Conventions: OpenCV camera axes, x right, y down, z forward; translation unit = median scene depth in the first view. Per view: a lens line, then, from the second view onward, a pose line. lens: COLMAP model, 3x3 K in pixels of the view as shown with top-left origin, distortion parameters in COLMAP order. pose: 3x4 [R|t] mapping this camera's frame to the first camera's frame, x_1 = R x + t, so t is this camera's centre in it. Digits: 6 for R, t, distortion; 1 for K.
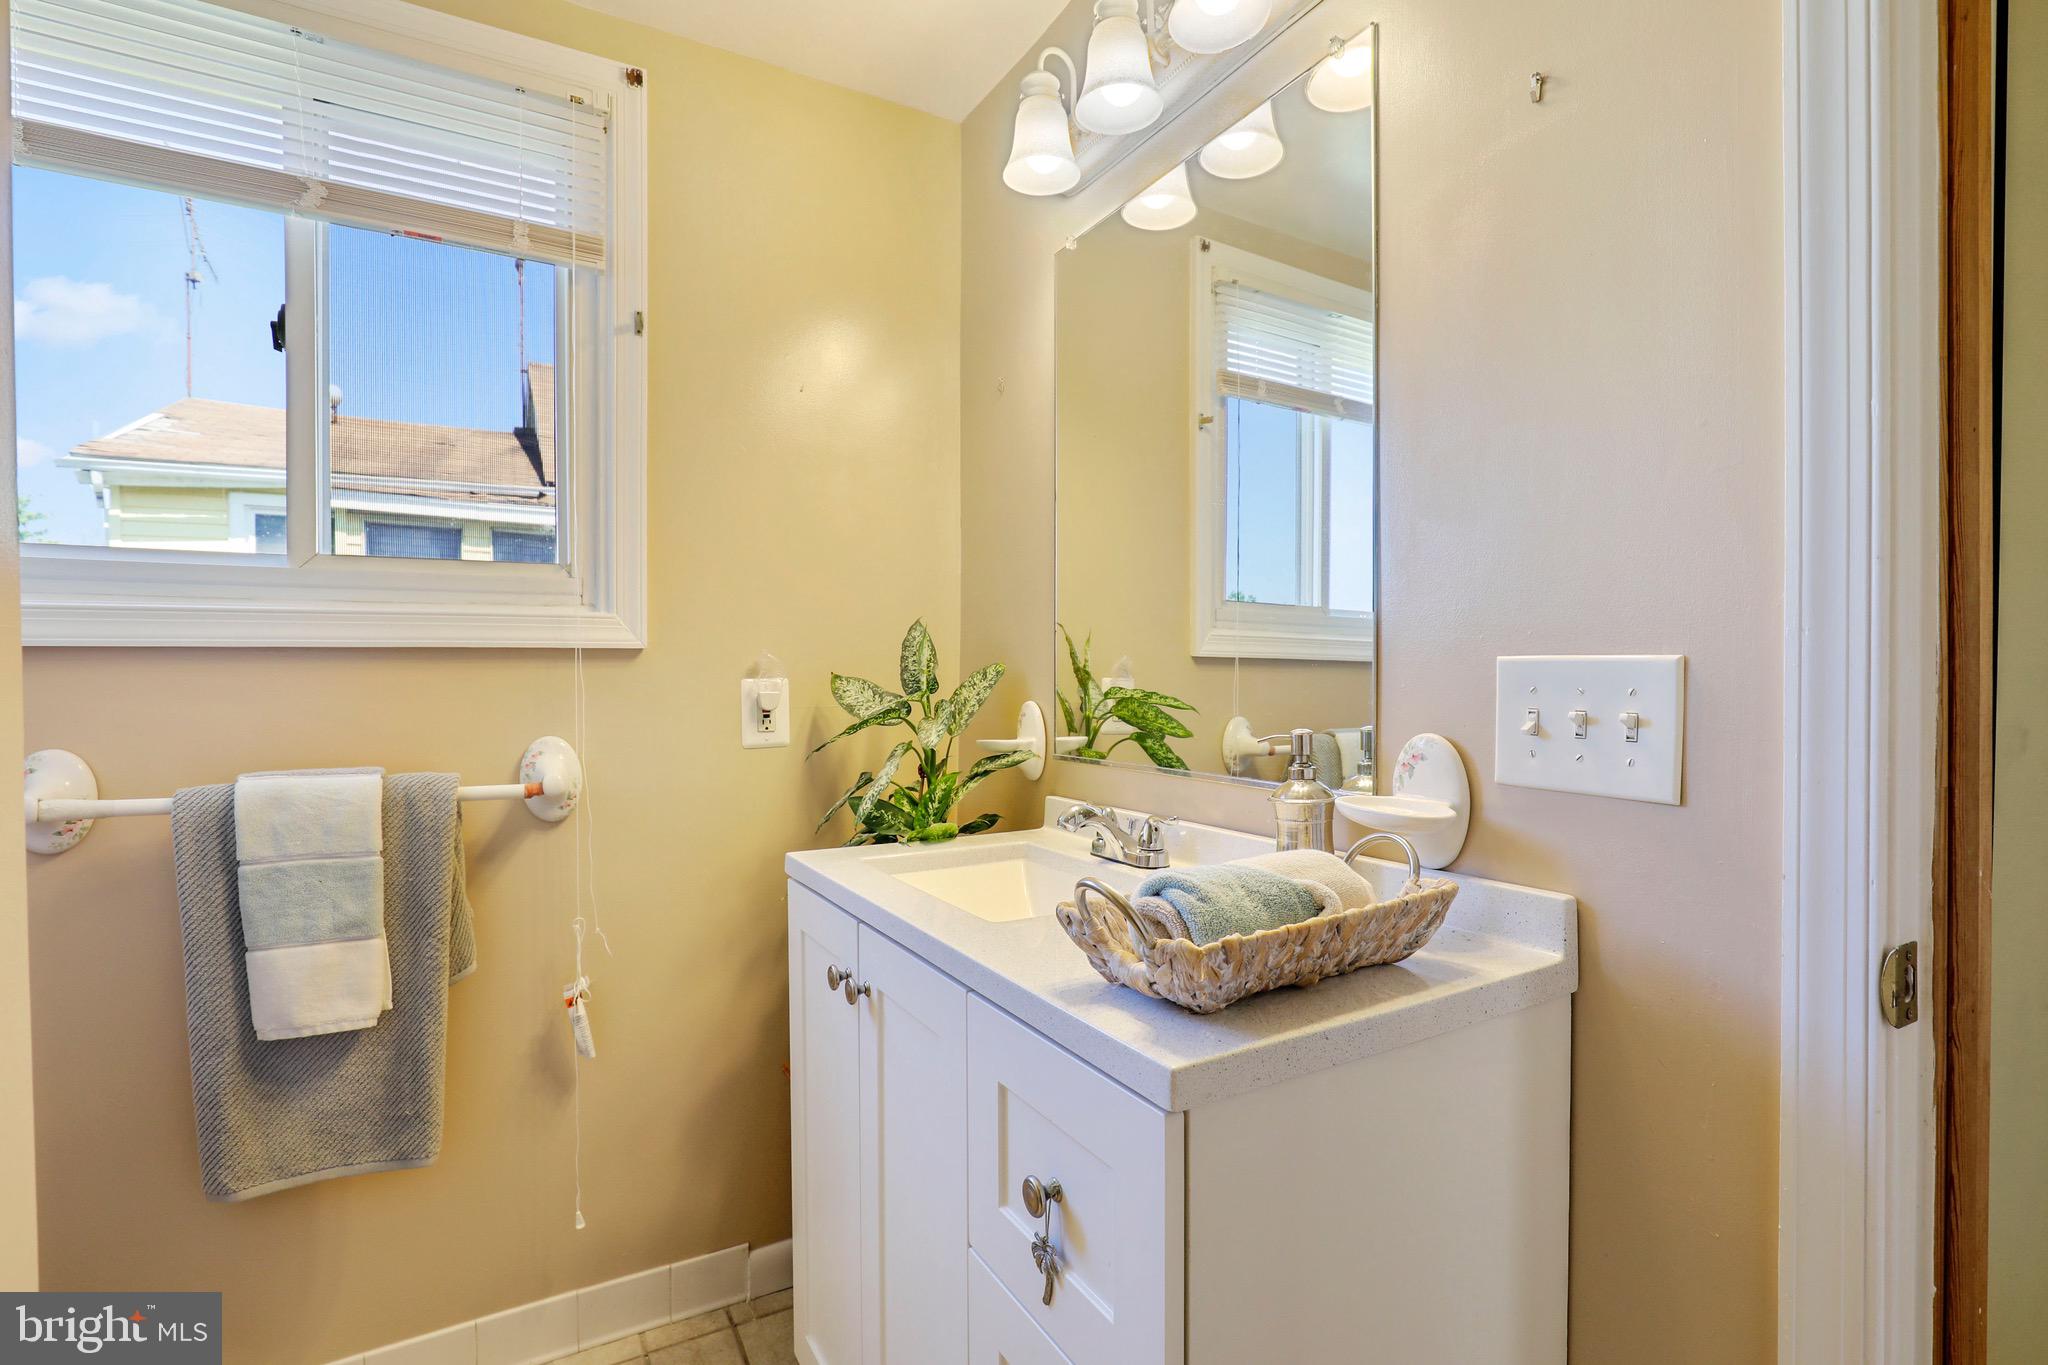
lens RADIAL K [[959.3, 0, 1024.0], [0, 959.3, 682.5], [0, 0, 1]] dist [-0.016513, 0.000510]
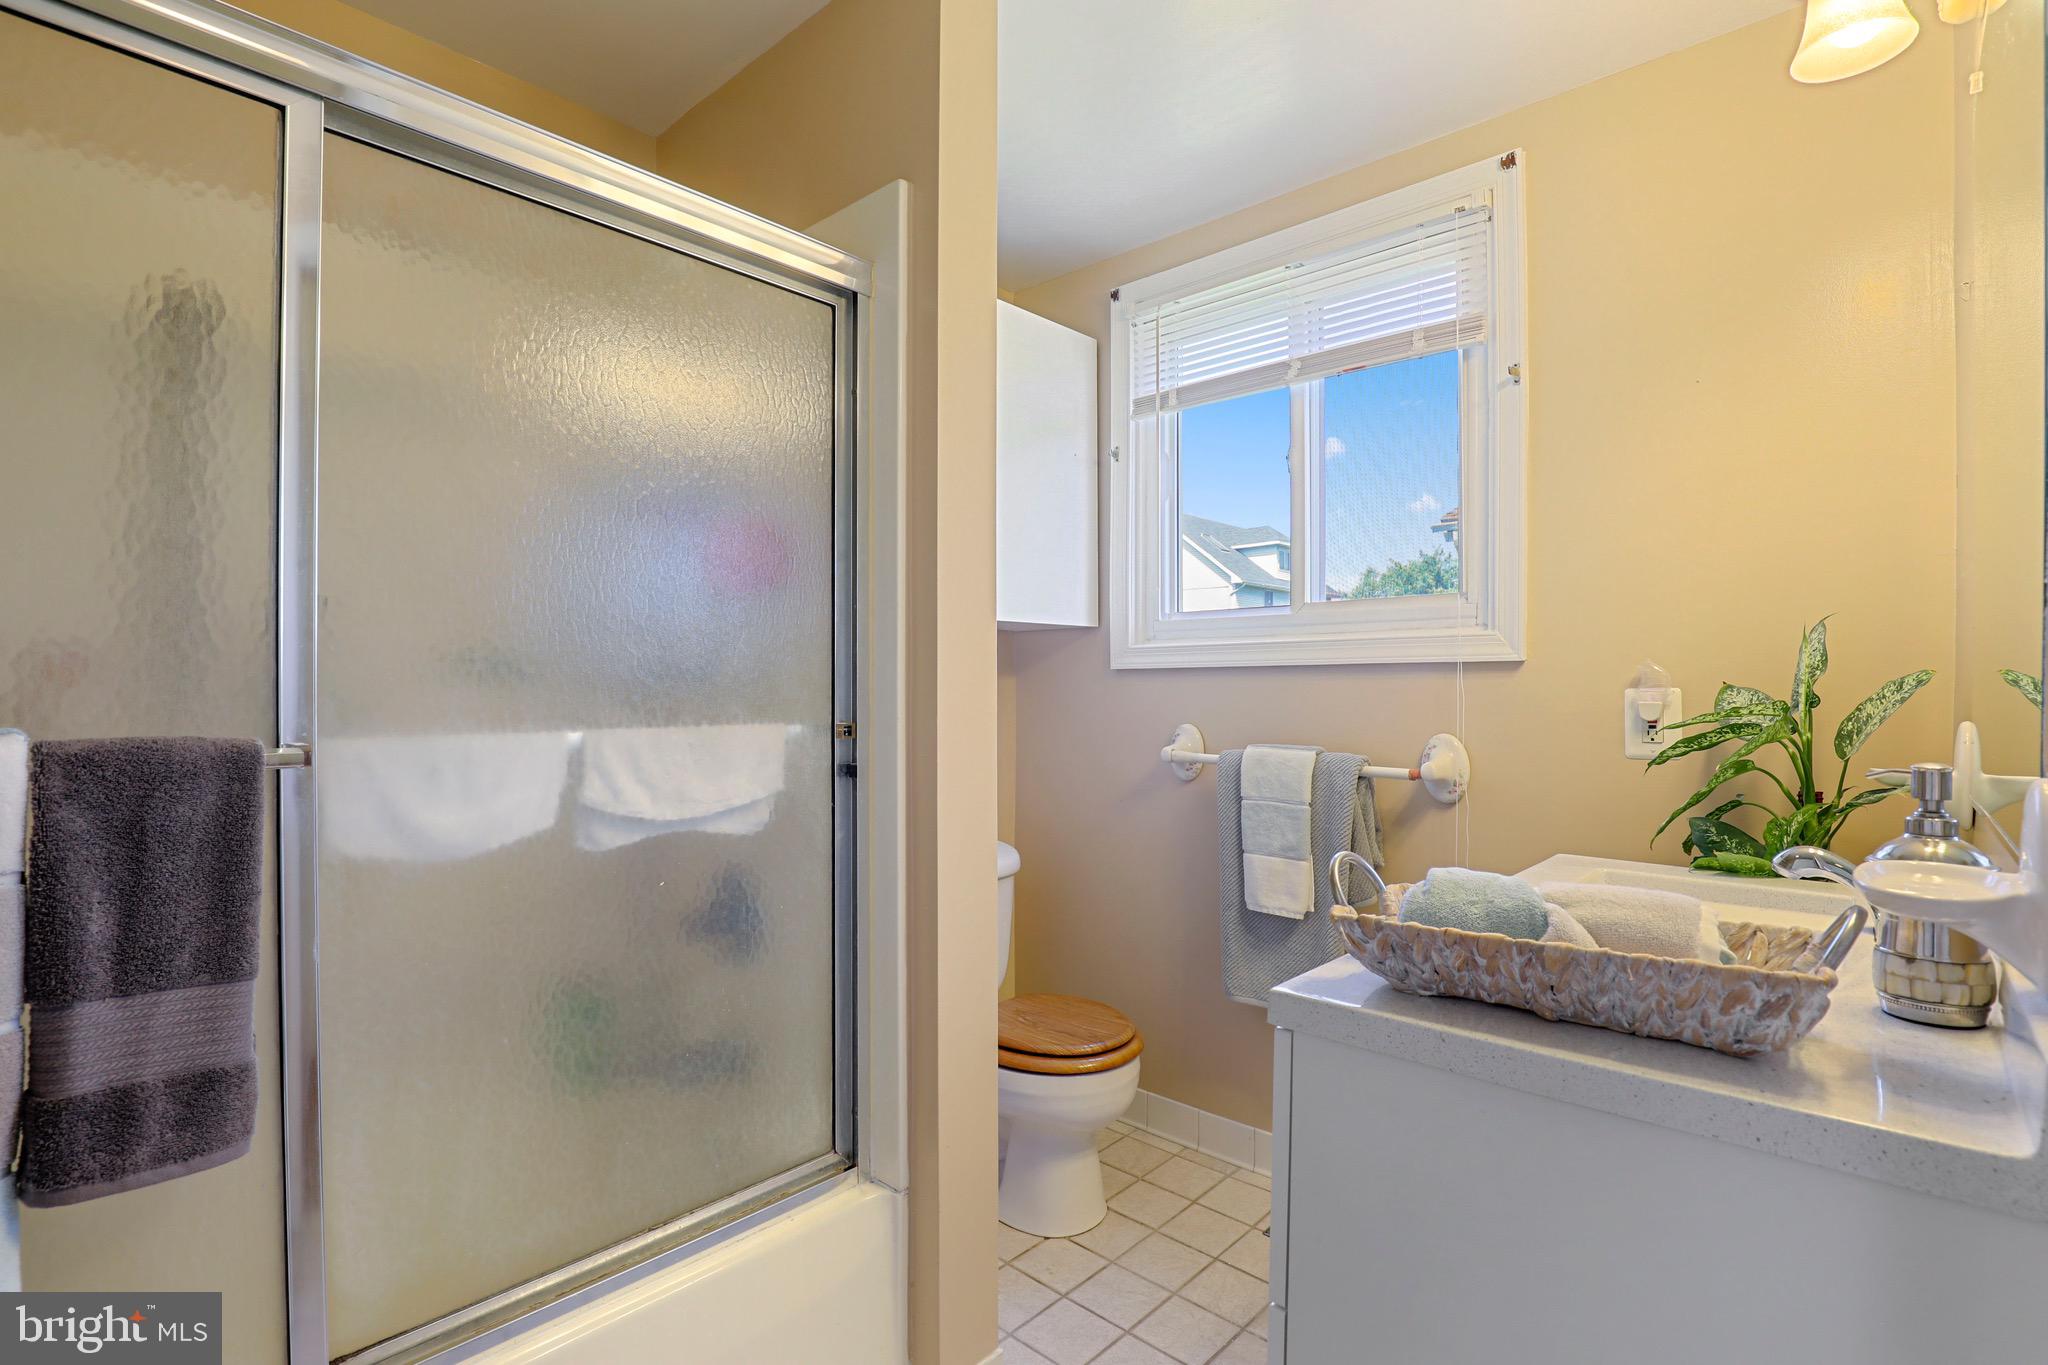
lens RADIAL K [[937.4, 0, 1026.8], [0, 937.4, 690.2], [0, 0, 1]] dist [-0.028022, 0.000433]
pose [[0.309746, 0.008380, -0.950782, 0.567180], [-0.009337, 0.999940, 0.005771, -0.002305], [0.950773, 0.007089, 0.309806, 0.132593]]
